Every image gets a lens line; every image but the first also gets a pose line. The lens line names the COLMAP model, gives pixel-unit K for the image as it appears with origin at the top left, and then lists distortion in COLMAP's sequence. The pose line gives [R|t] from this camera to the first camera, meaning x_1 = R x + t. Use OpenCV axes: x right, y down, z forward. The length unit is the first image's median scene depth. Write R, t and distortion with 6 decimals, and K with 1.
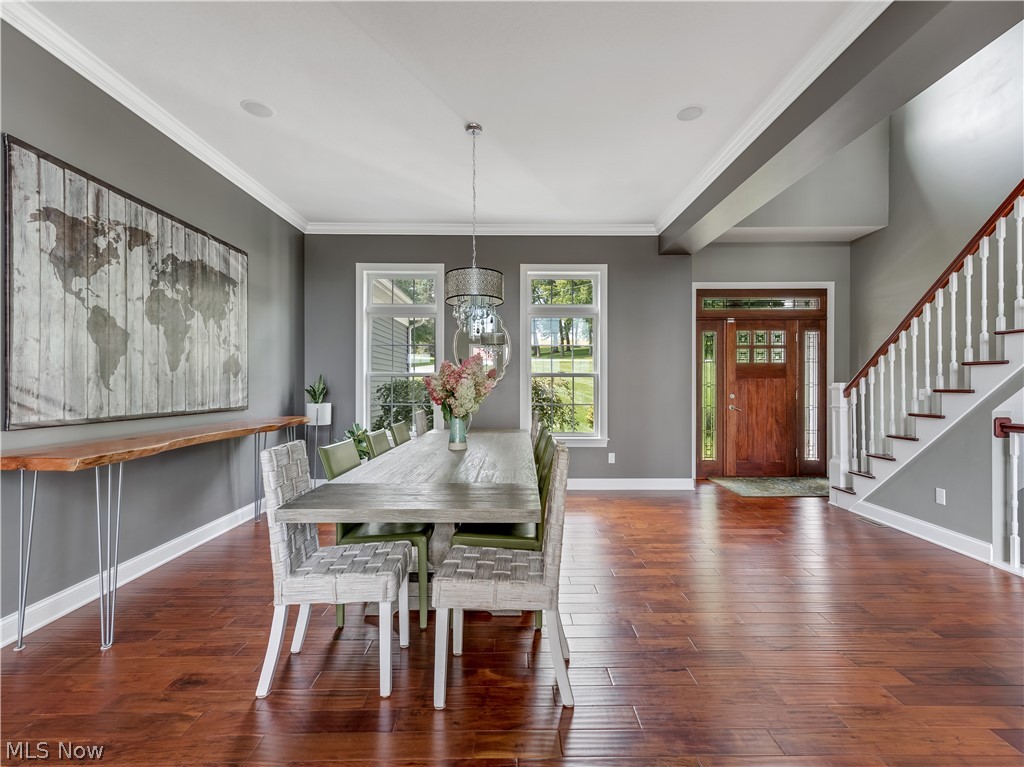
lens RADIAL K [[469.8, 0, 518.8], [0, 469.8, 384.6], [0, 0, 1]] dist [0.008862, -0.006435]
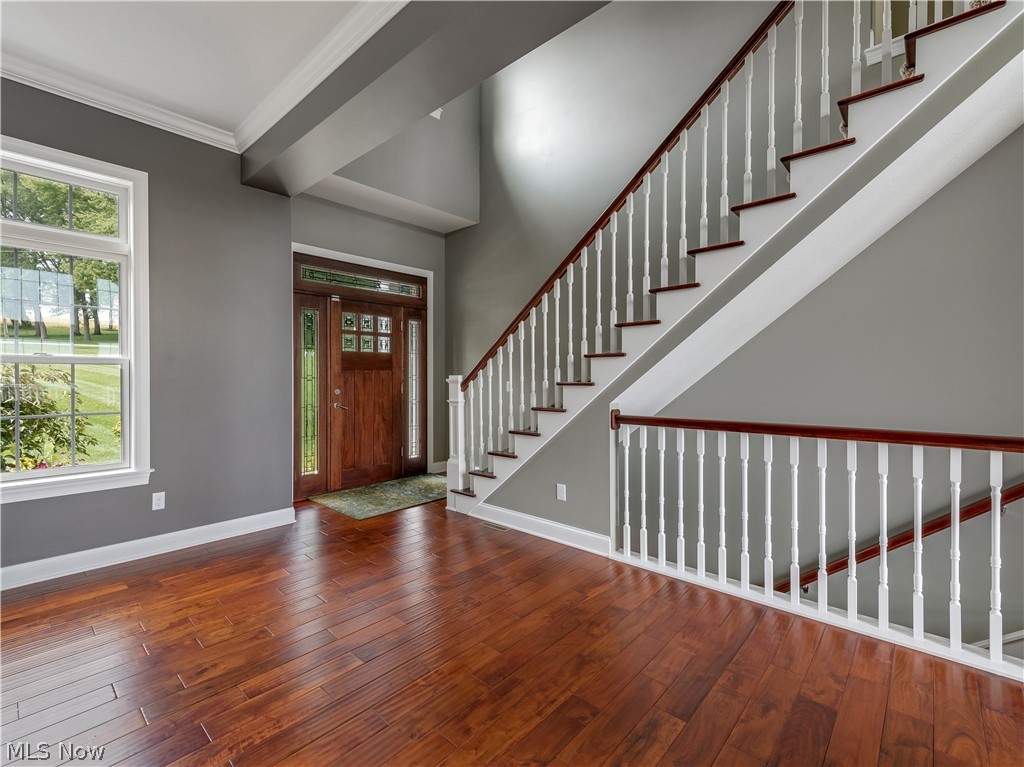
lens RADIAL K [[469.8, 0, 485.2], [0, 469.8, 379.4], [0, 0, 1]] dist [0.008862, -0.006435]
pose [[0.702724, -0.005674, 0.711440, 0.061991], [0.002702, 0.999982, 0.005306, -0.000601], [-0.711457, -0.001807, 0.702727, 0.275143]]
